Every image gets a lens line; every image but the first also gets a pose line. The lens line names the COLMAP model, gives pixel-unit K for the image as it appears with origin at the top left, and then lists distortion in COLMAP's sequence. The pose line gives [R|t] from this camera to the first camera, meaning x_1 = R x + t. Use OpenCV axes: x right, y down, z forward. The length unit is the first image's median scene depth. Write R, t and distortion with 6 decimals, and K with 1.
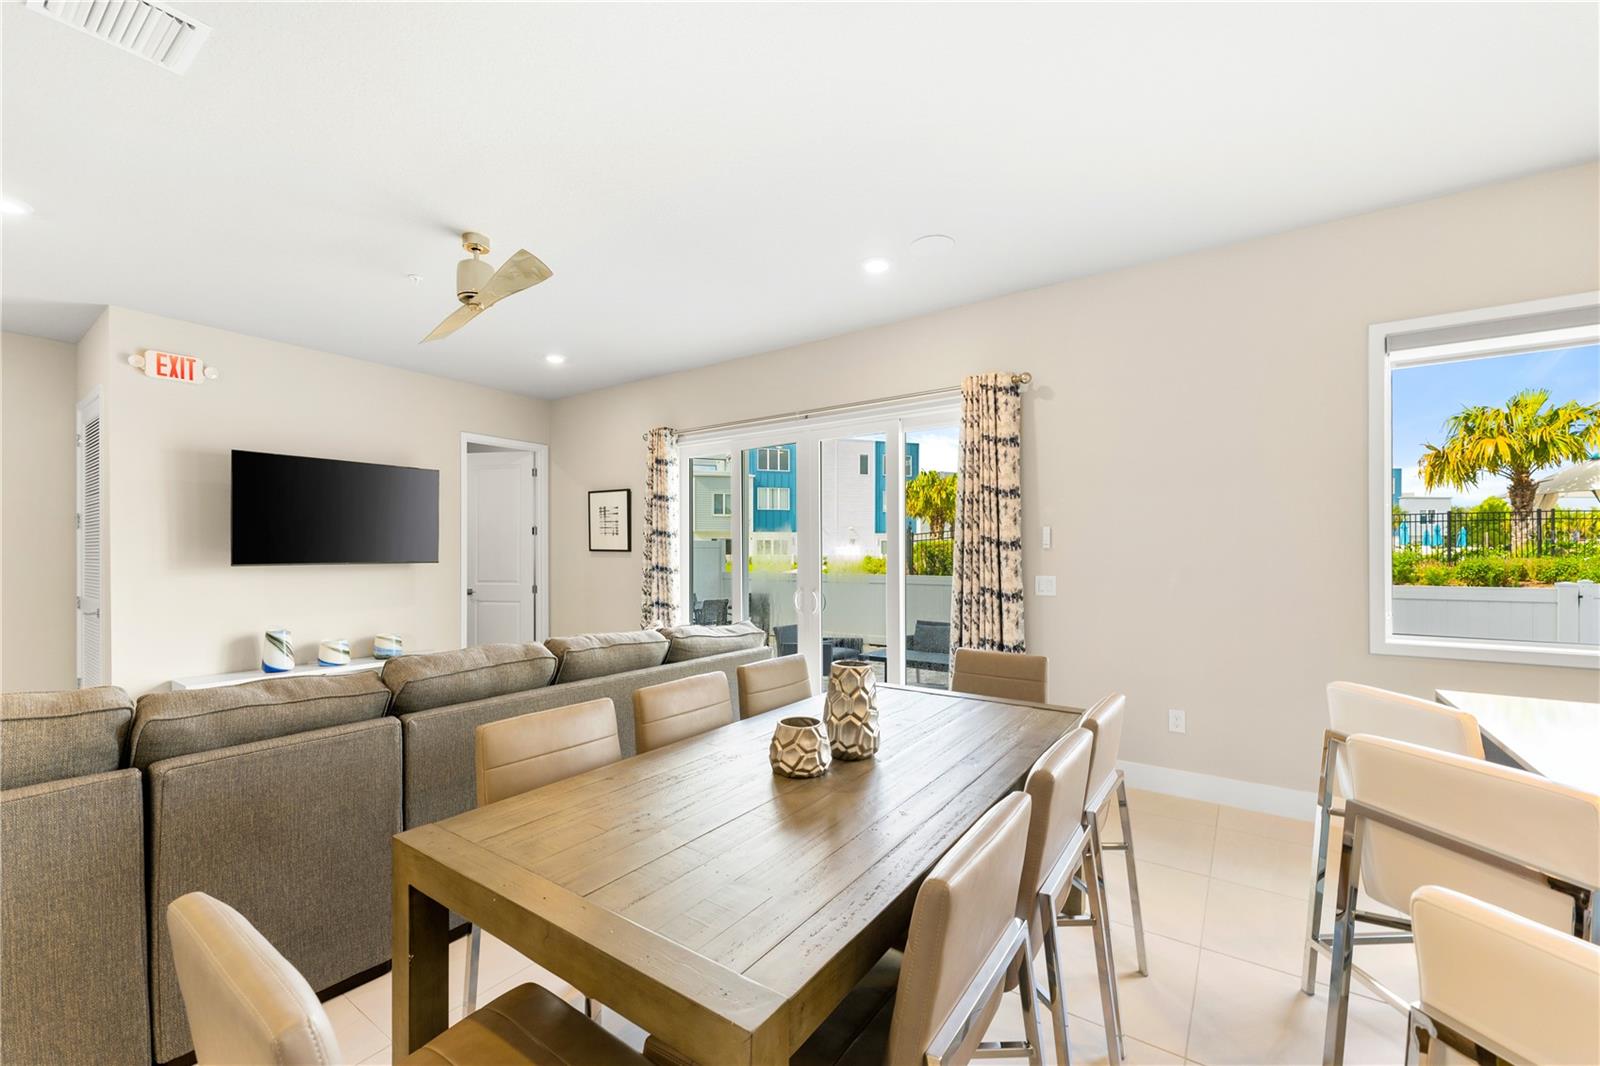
lens RADIAL K [[643.5, 0, 793.1], [0, 643.5, 546.9], [0, 0, 1]] dist [0.006093, -0.001020]
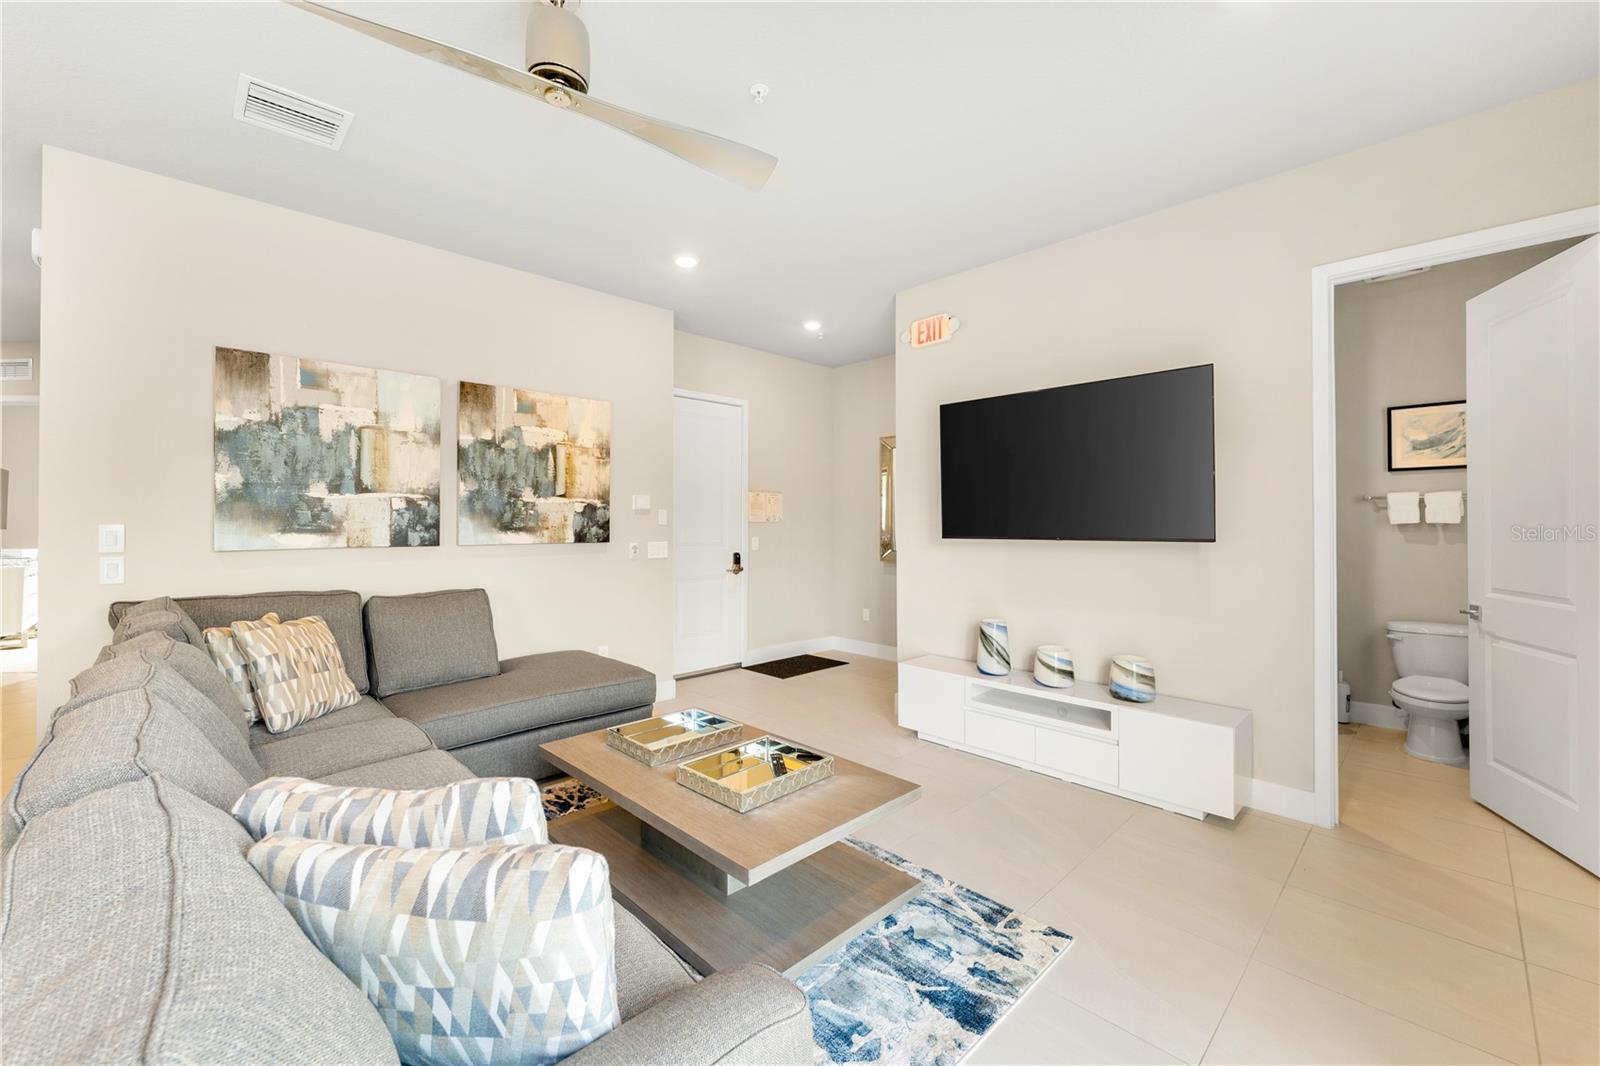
lens RADIAL K [[643.5, 0, 785.6], [0, 643.5, 517.8], [0, 0, 1]] dist [0.006093, -0.001020]
pose [[-0.192697, -0.007268, -0.981231, 0.022676], [0.008404, 0.999924, -0.009057, 0.006646], [0.981222, -0.009991, -0.192621, 0.876613]]
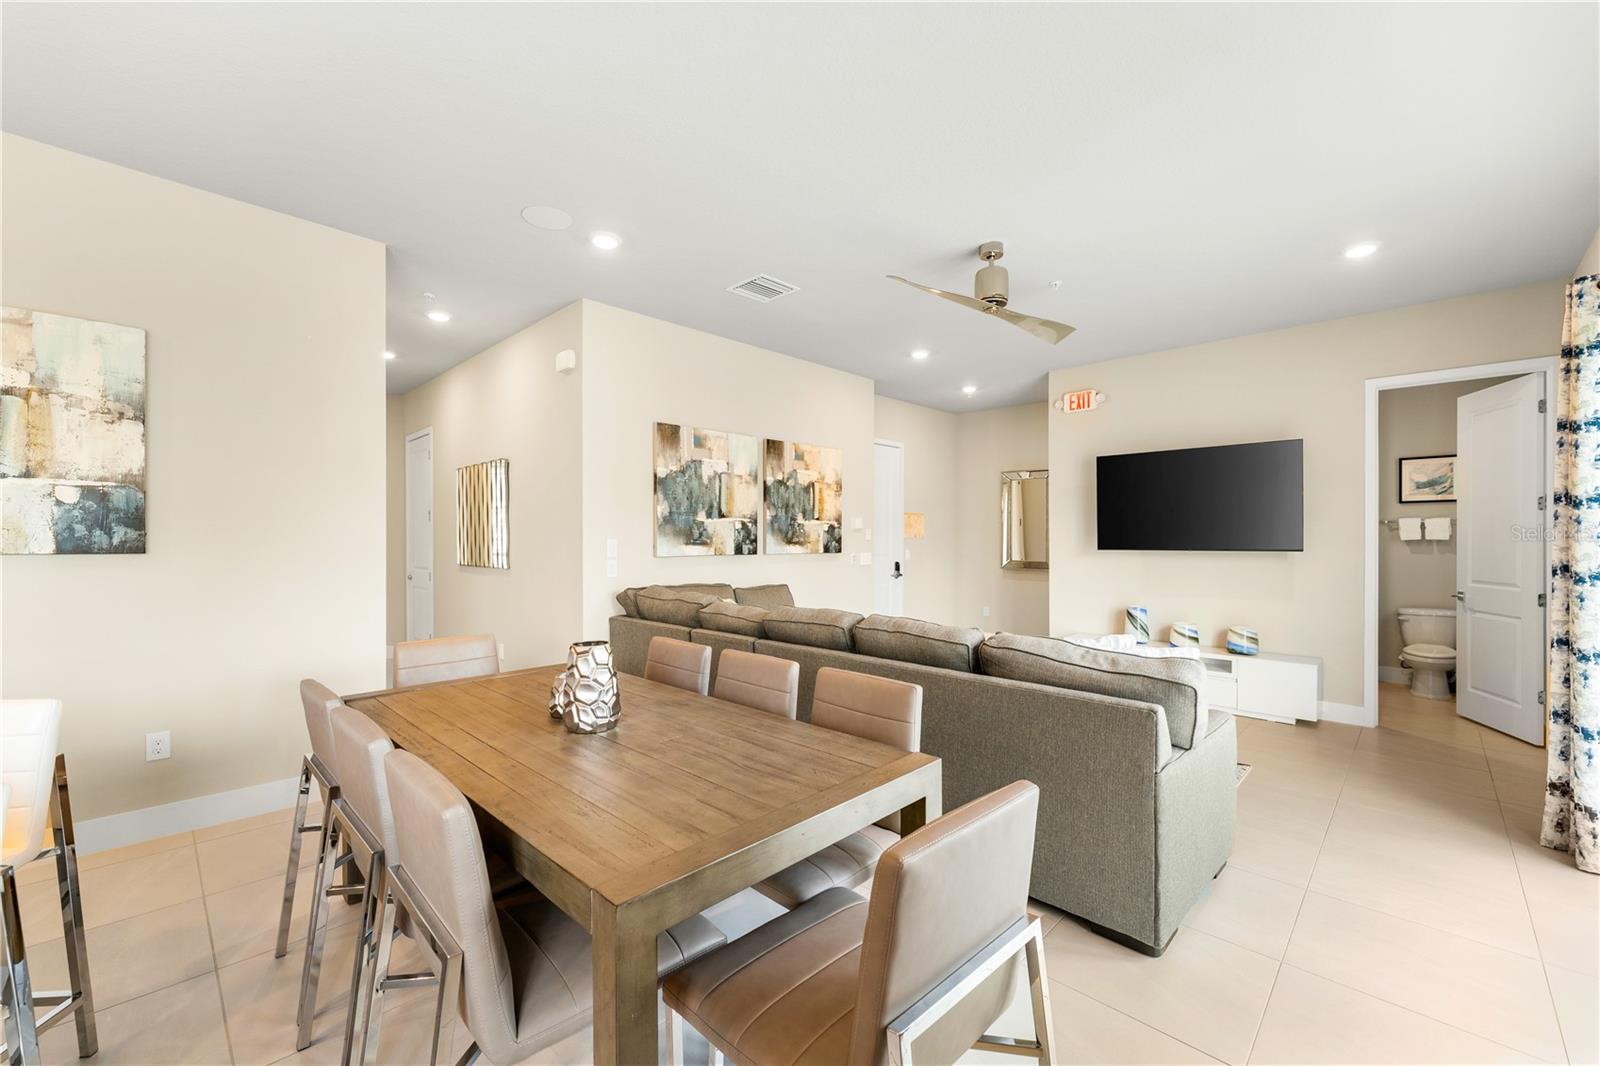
lens RADIAL K [[643.5, 0, 794.8], [0, 643.5, 539.1], [0, 0, 1]] dist [0.006093, -0.001020]
pose [[-0.164940, 0.000213, -0.986304, 0.417498], [0.007134, 0.999974, -0.000977, 0.004885], [0.986278, -0.007197, -0.164937, 0.573246]]
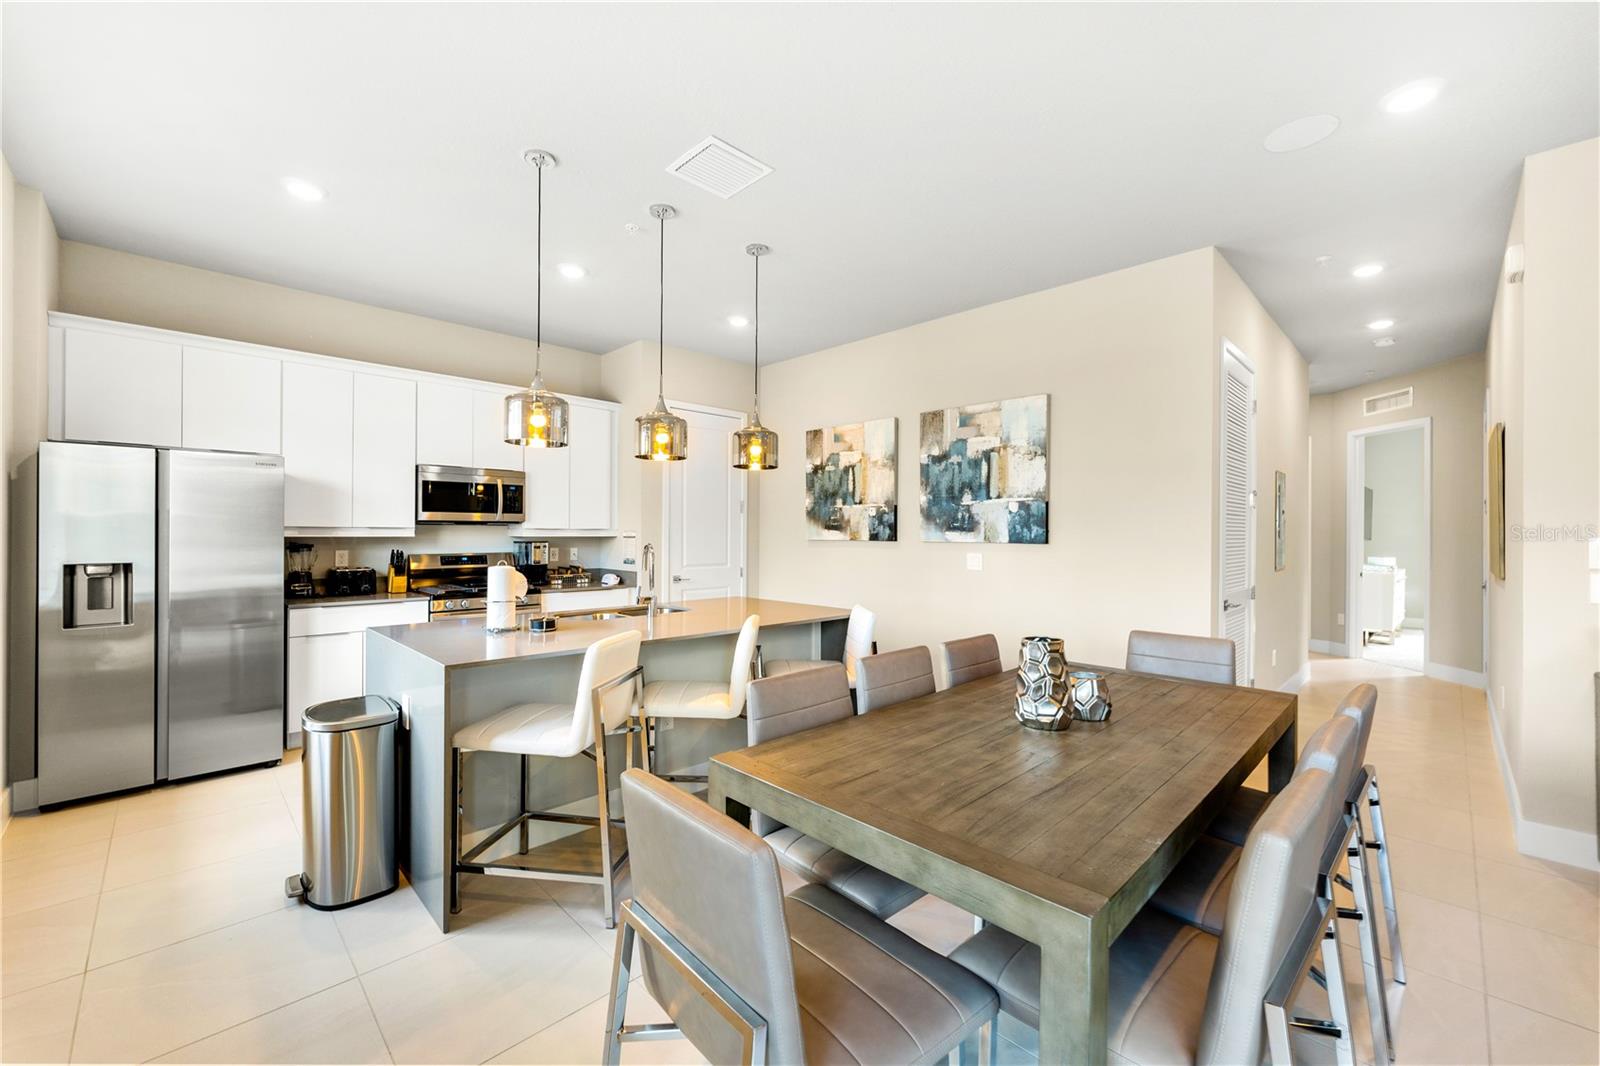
lens RADIAL K [[643.5, 0, 801.3], [0, 643.5, 532.3], [0, 0, 1]] dist [0.006093, -0.001020]
pose [[-0.983104, -0.004766, 0.182988, 0.109698], [-0.006479, 0.999941, -0.008763, 0.007178], [-0.182935, -0.009801, -0.983076, 0.807623]]
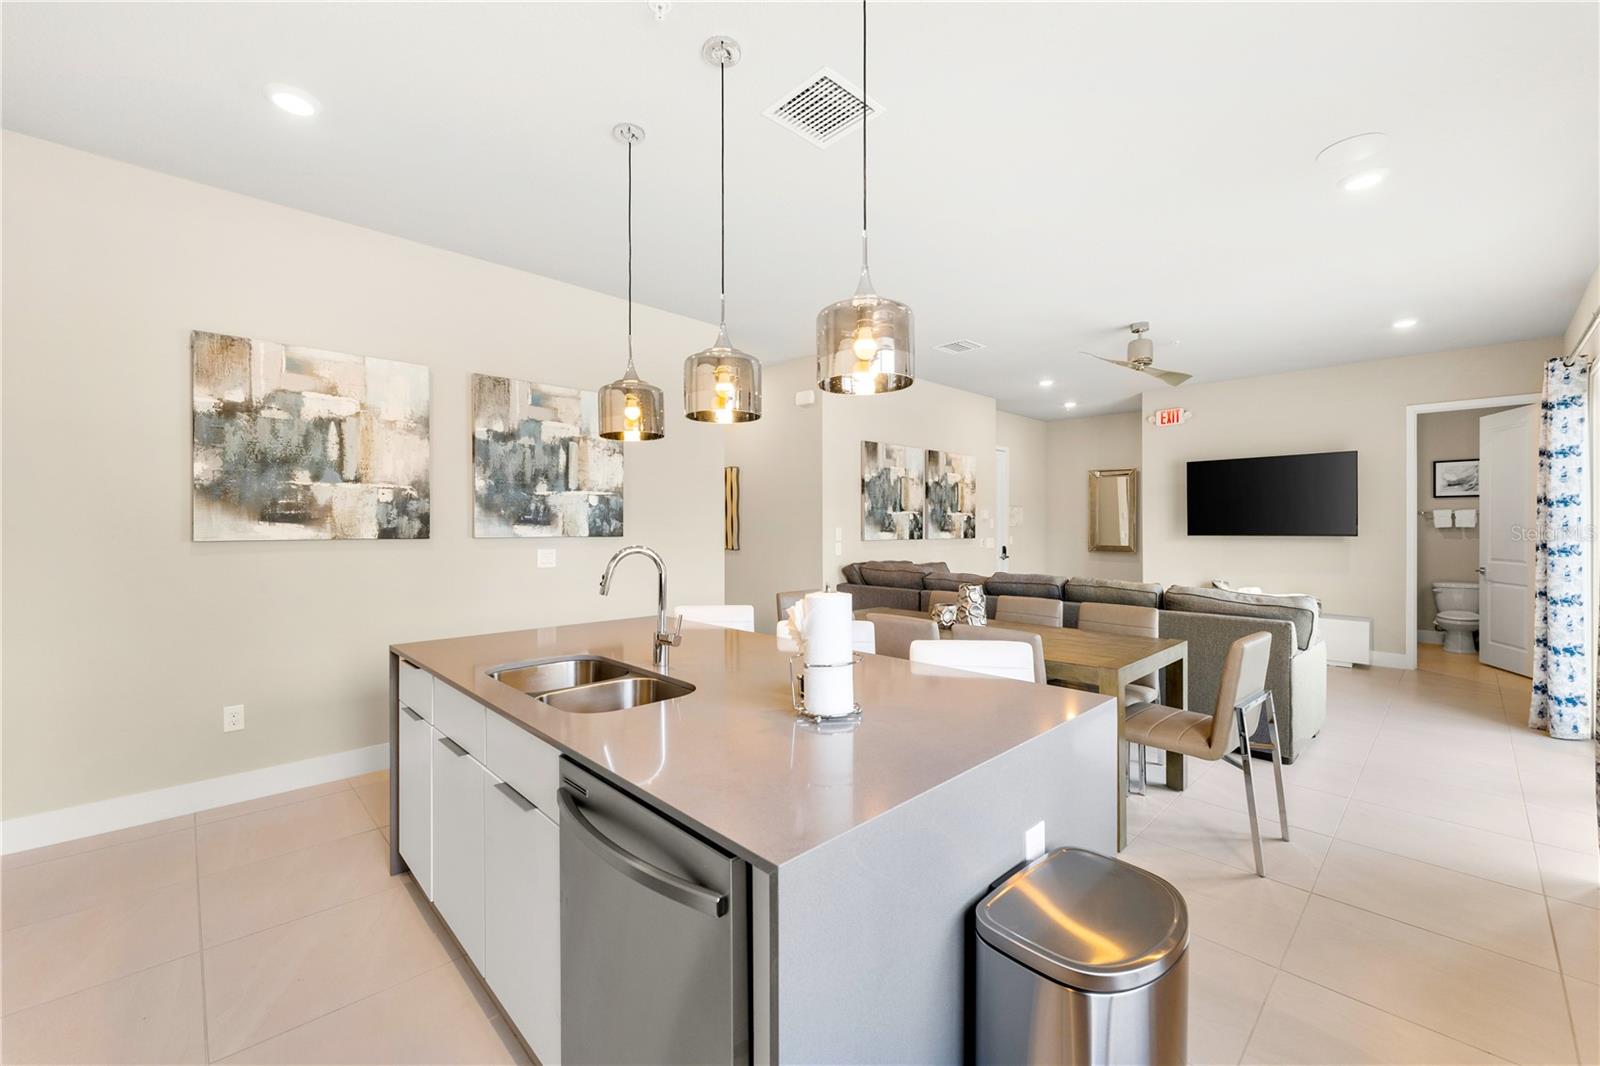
lens RADIAL K [[643.5, 0, 790.2], [0, 643.5, 527.8], [0, 0, 1]] dist [0.006093, -0.001020]
pose [[-0.196267, 0.000633, -0.980550, 0.796717], [0.008156, 0.999966, -0.000987, 0.003346], [0.980517, -0.008191, -0.196265, 0.323484]]
